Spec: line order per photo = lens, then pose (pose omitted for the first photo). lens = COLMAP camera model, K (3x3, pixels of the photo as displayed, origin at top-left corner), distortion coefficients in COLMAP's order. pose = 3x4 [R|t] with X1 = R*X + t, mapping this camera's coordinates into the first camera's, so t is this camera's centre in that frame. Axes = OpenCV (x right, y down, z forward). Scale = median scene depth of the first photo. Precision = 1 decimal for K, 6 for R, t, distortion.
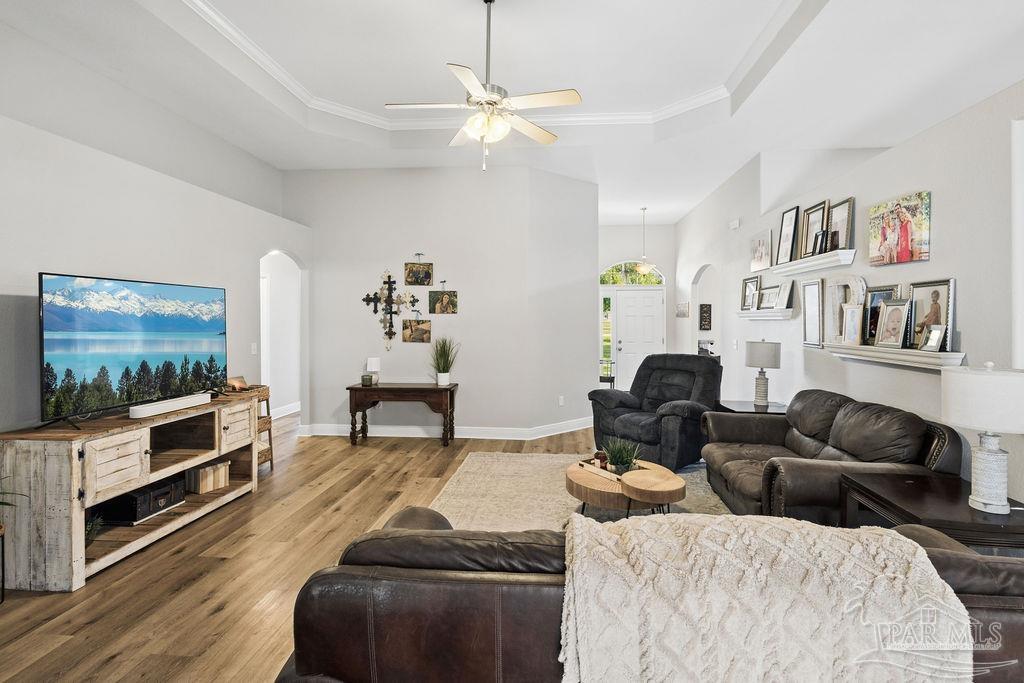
lens RADIAL K [[480.0, 0, 518.2], [0, 480.0, 324.2], [0, 0, 1]] dist [0.003176, -0.000053]
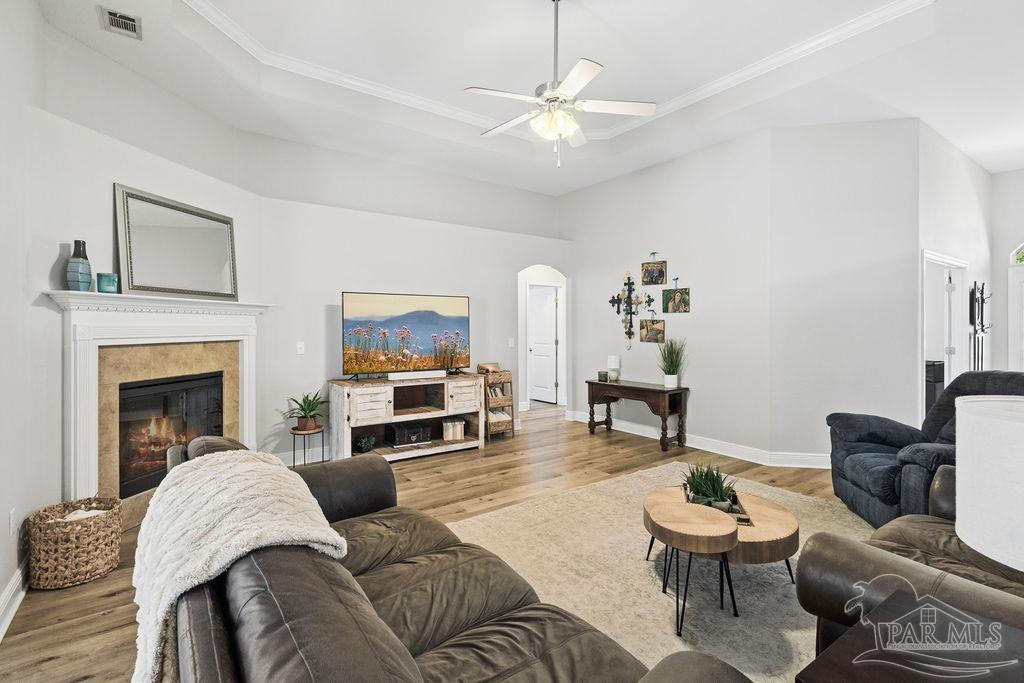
lens RADIAL K [[480.0, 0, 518.2], [0, 480.0, 324.2], [0, 0, 1]] dist [0.003176, -0.000053]
pose [[0.654876, -0.001836, -0.755734, 0.357852], [-0.006880, 0.999941, -0.008391, 0.010574], [0.755705, 0.010695, 0.654824, 0.142551]]
